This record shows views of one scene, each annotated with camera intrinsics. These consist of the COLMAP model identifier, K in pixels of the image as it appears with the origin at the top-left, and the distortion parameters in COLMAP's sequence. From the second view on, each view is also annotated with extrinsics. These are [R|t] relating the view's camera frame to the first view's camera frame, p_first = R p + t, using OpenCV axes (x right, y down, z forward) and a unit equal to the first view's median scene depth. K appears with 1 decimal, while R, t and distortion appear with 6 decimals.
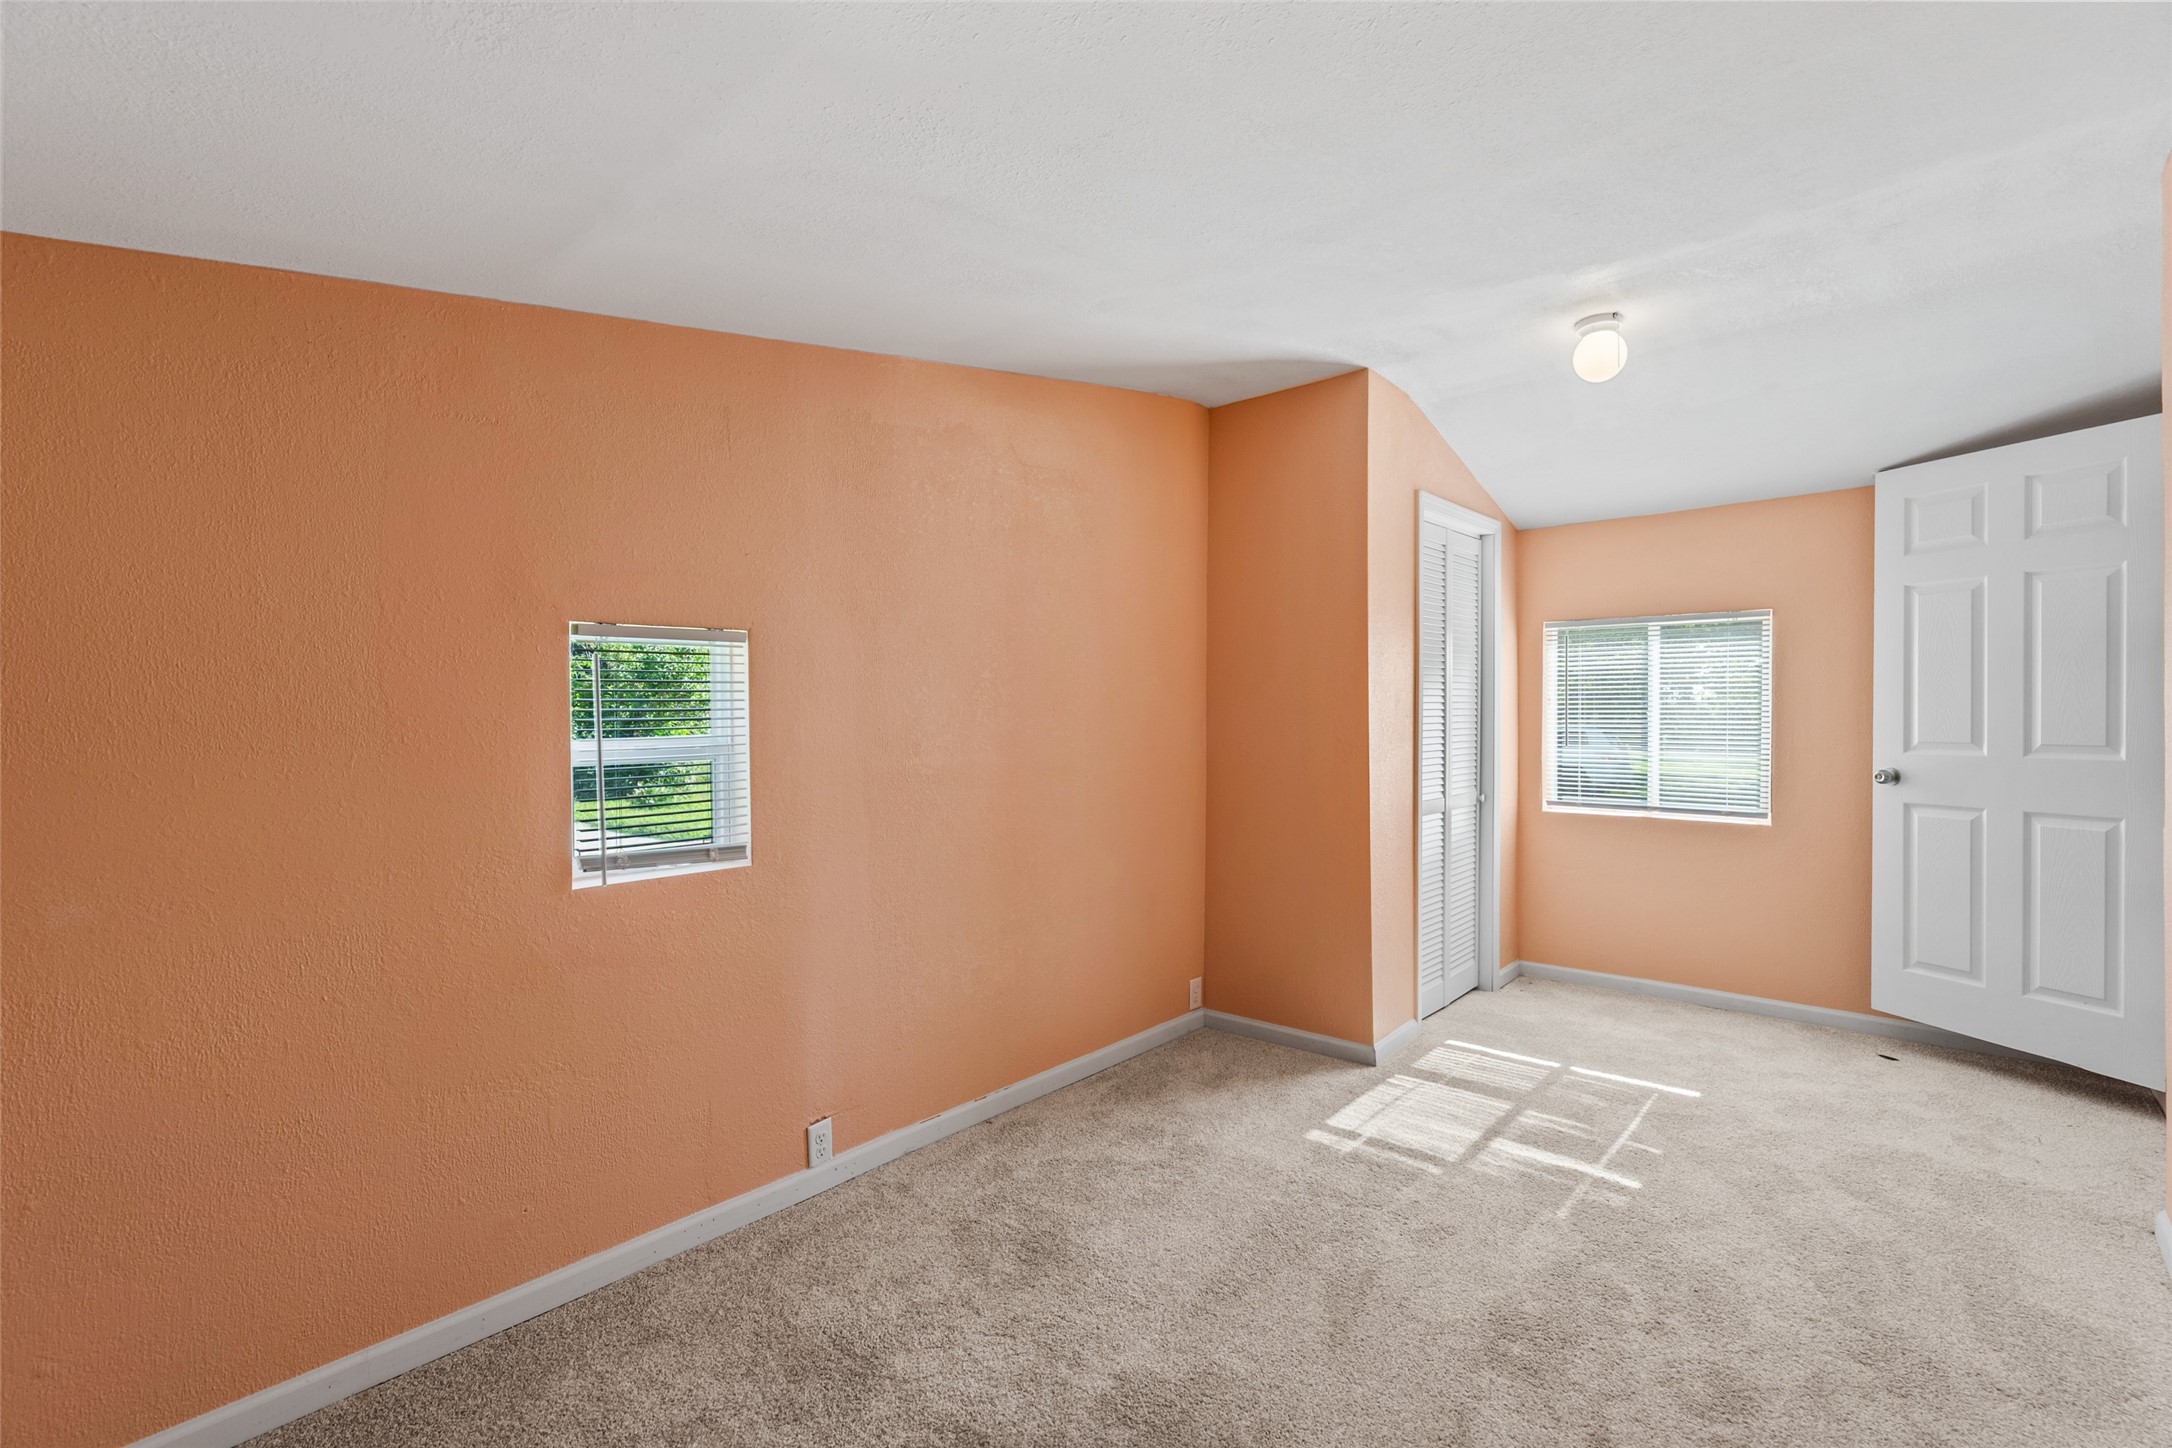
lens RADIAL K [[995.3, 0, 1085.6], [0, 995.3, 717.0], [0, 0, 1]] dist [0.001387, 0.001030]
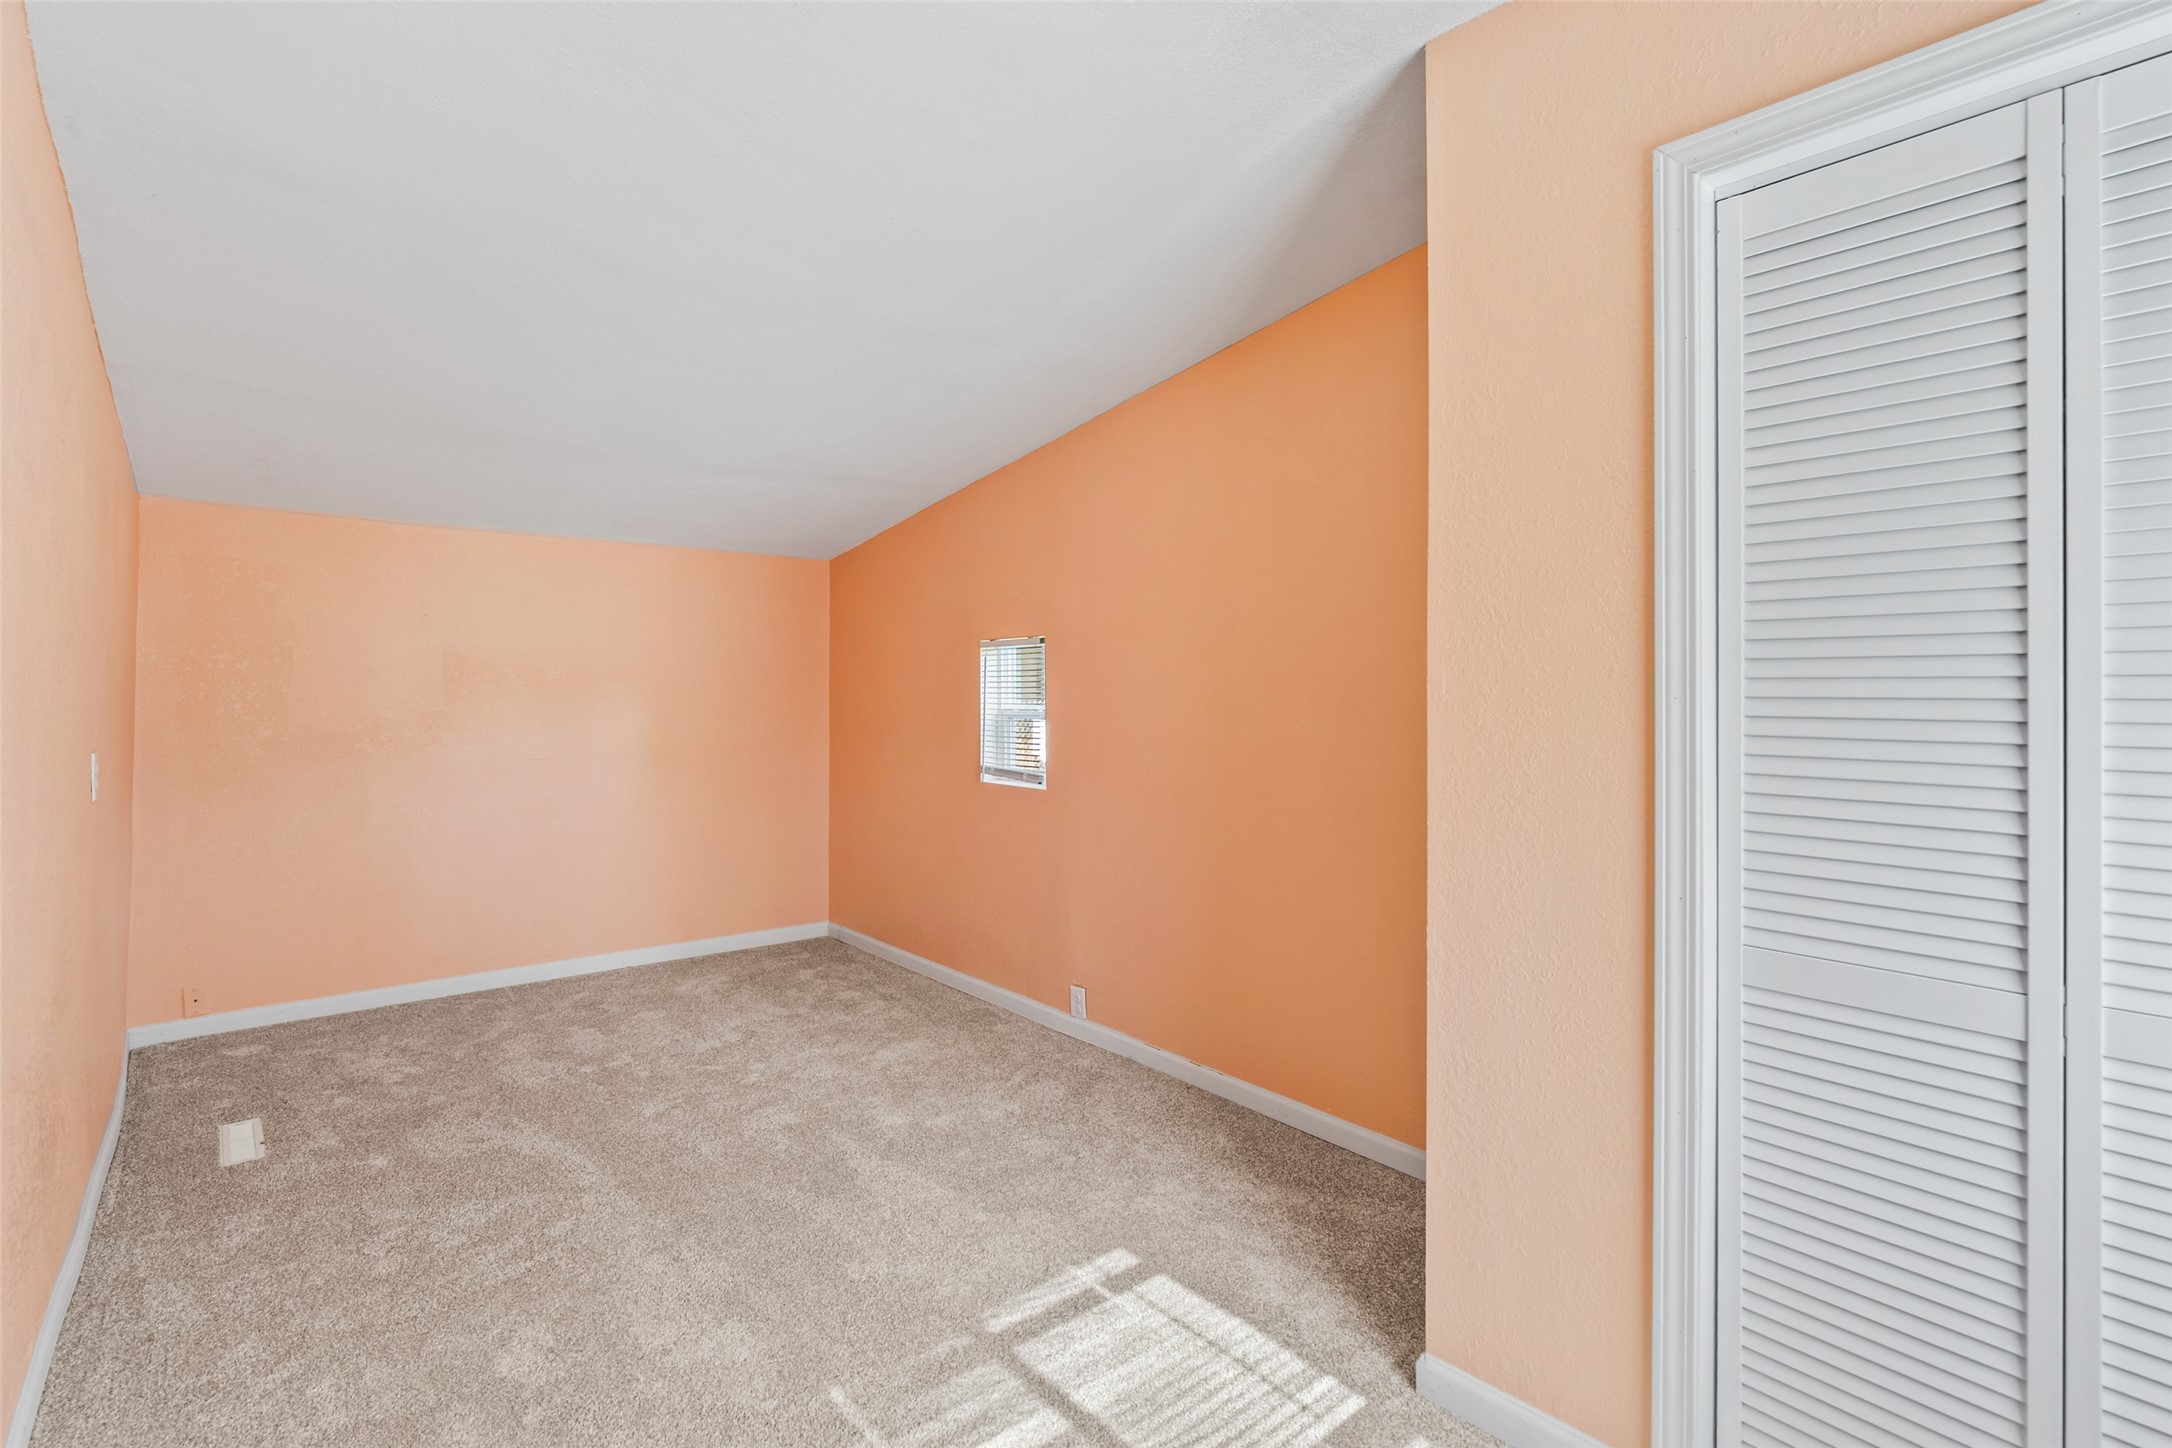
lens RADIAL K [[995.3, 0, 1095.2], [0, 995.3, 710.2], [0, 0, 1]] dist [0.001387, 0.001030]
pose [[-0.147364, 0.011320, -0.989018, 0.867980], [-0.009273, 0.999875, 0.012826, 0.006400], [0.989039, 0.011061, -0.147241, 0.983822]]
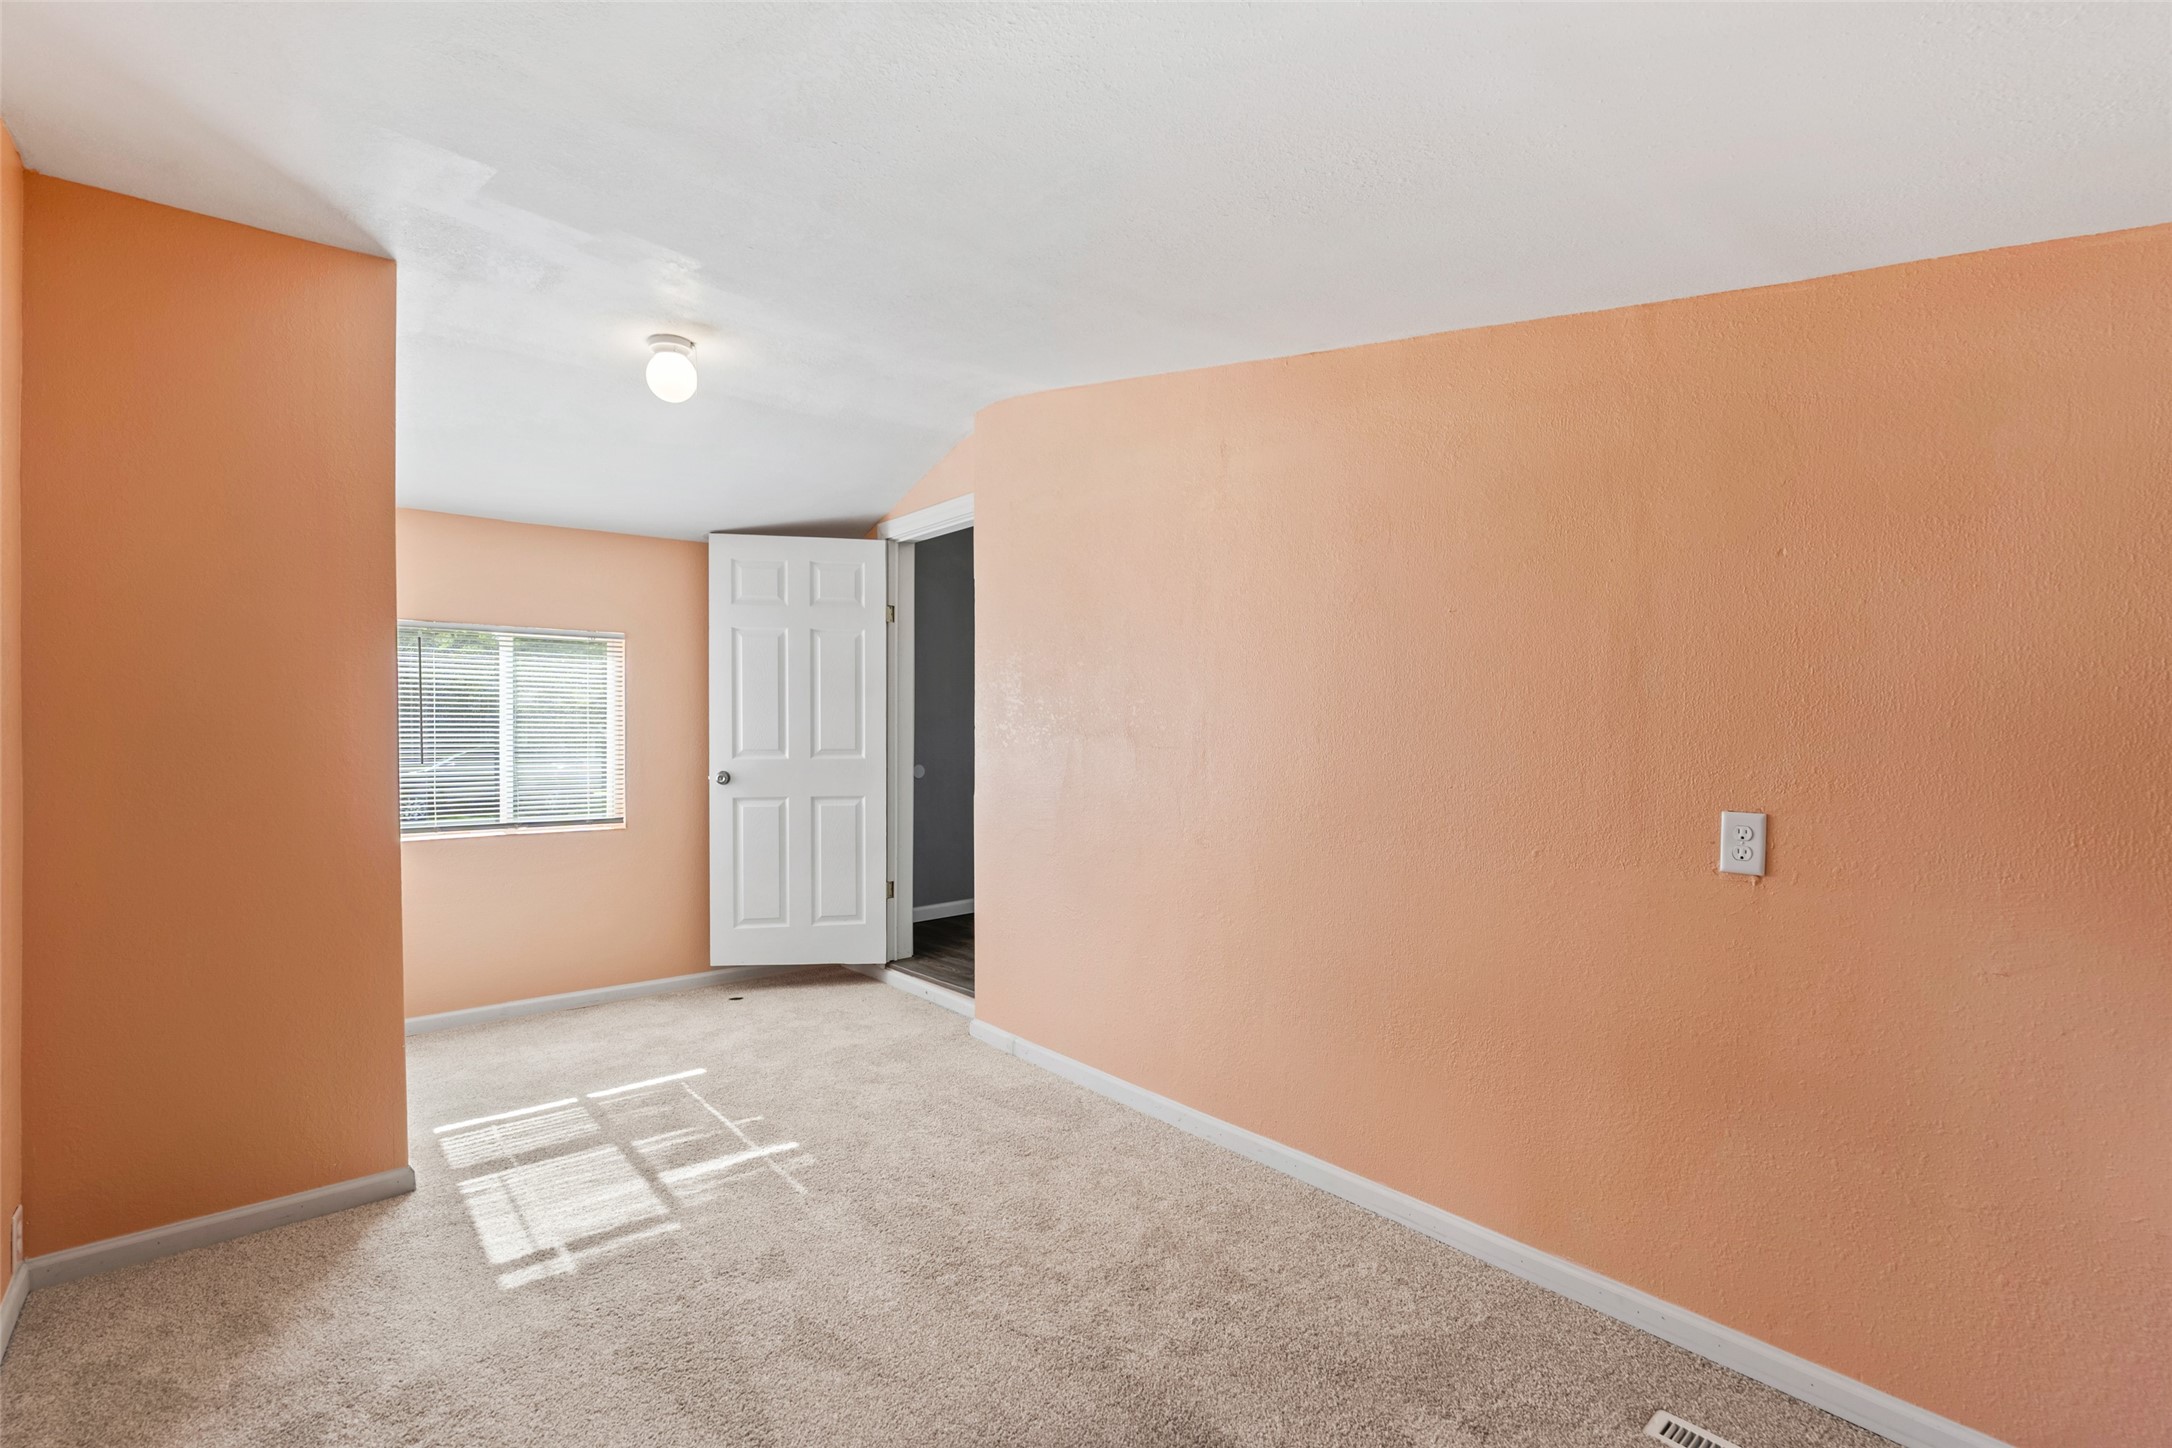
lens RADIAL K [[995.3, 0, 1078.6], [0, 995.3, 732.3], [0, 0, 1]] dist [0.001387, 0.001030]
pose [[0.144299, -0.002843, 0.989530, -0.418961], [0.001325, 0.999996, 0.002680, -0.000582], [-0.989533, 0.000925, 0.144303, 0.418672]]
